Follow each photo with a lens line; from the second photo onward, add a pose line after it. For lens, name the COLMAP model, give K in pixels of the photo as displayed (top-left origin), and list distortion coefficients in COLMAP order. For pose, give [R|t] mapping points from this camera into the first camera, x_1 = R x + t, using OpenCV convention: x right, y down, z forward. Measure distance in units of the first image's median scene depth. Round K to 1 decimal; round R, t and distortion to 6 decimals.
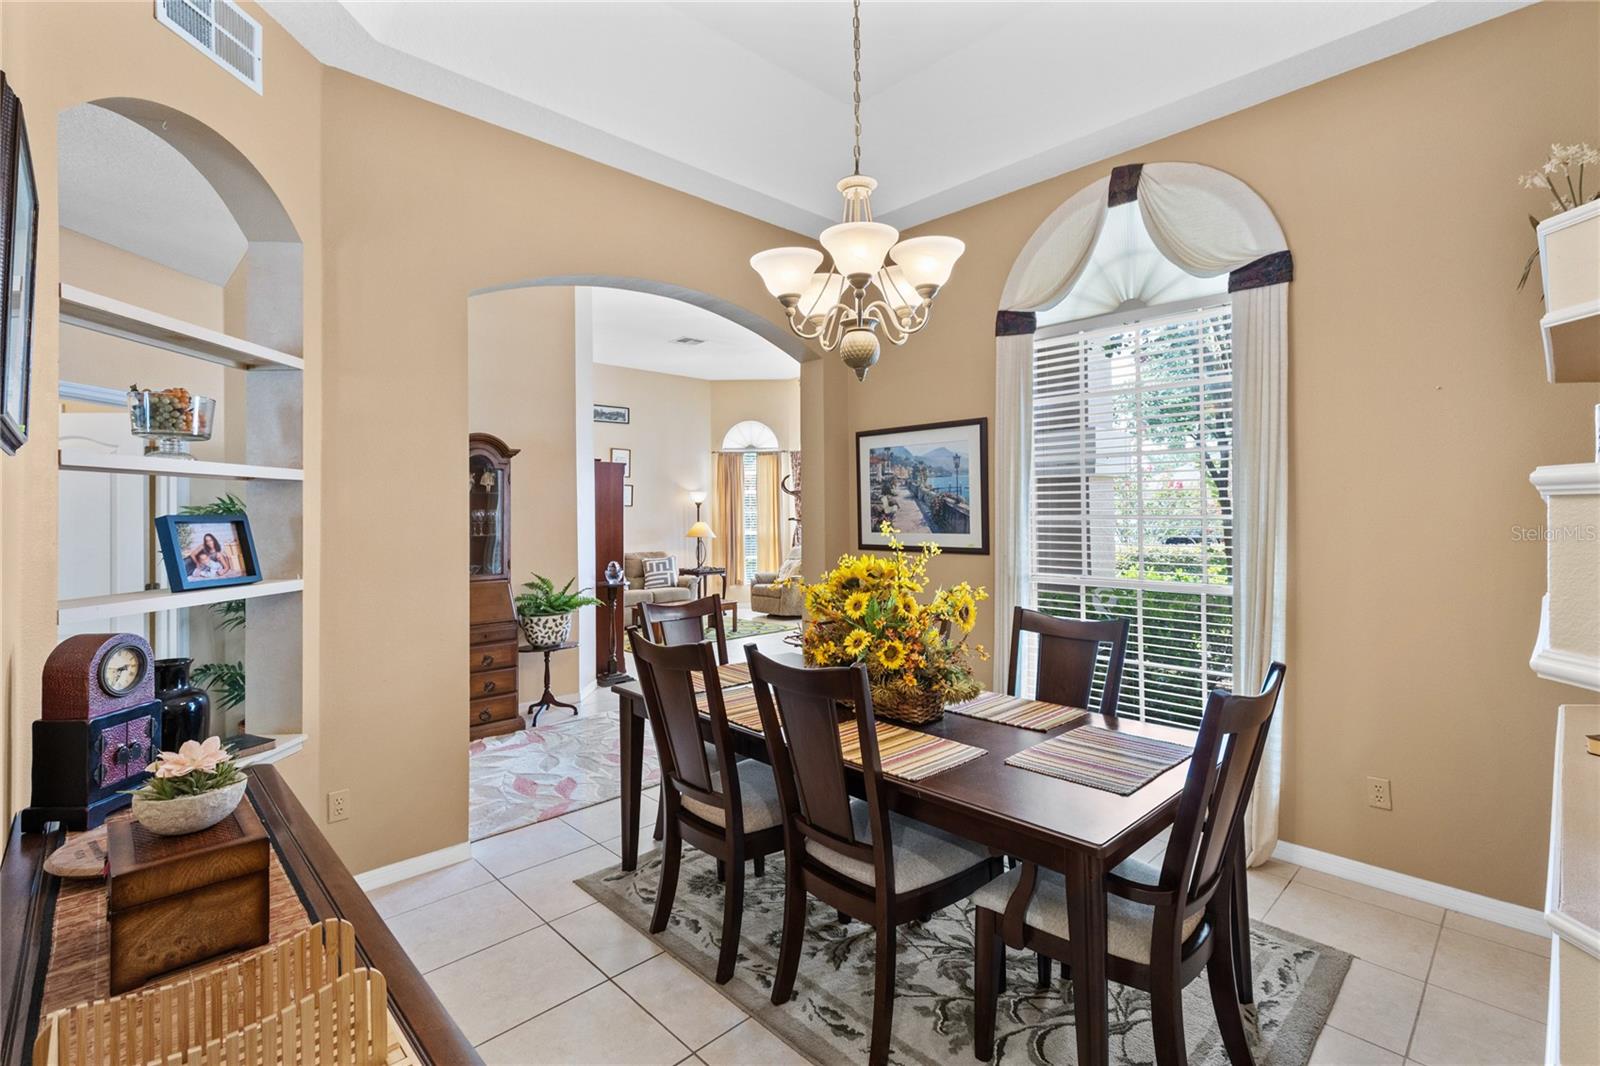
lens RADIAL K [[731.0, 0, 795.6], [0, 731.0, 518.1], [0, 0, 1]] dist [0.010377, -0.003632]
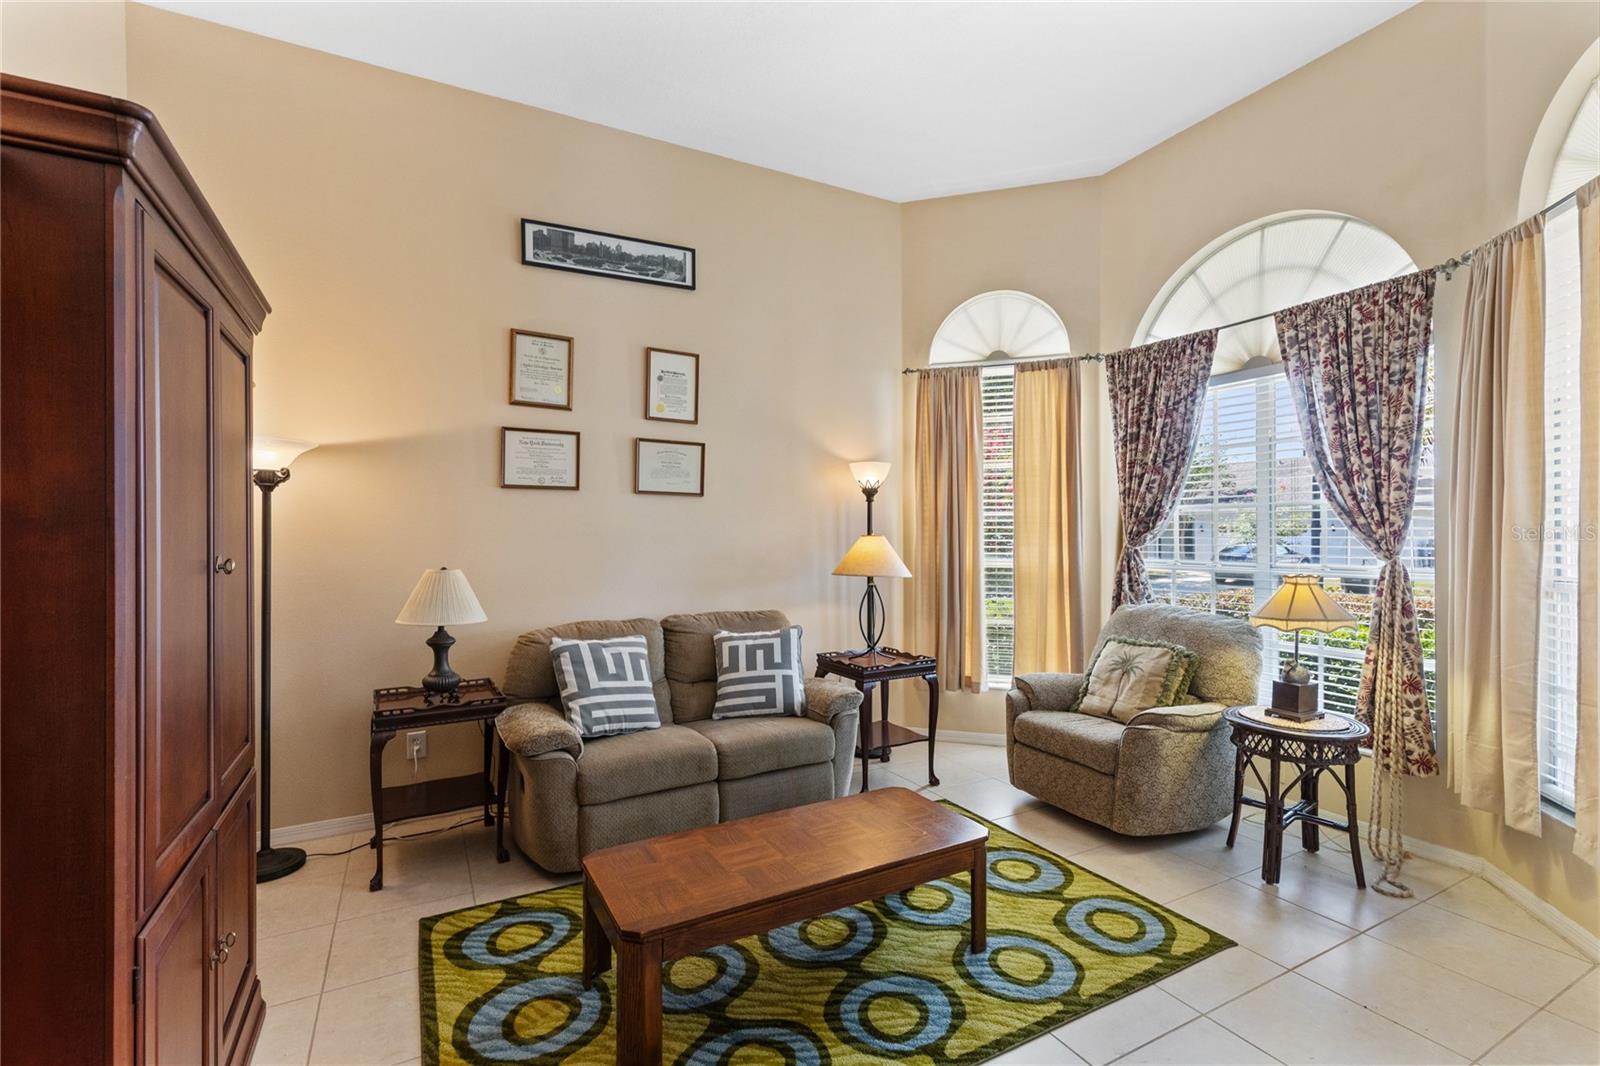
lens RADIAL K [[731.0, 0, 805.0], [0, 731.0, 533.0], [0, 0, 1]] dist [0.010377, -0.003632]
pose [[0.966346, 0.003573, -0.257222, -0.064280], [-0.004806, 0.999980, -0.004162, 0.005534], [0.257202, 0.005258, 0.966343, 0.612890]]
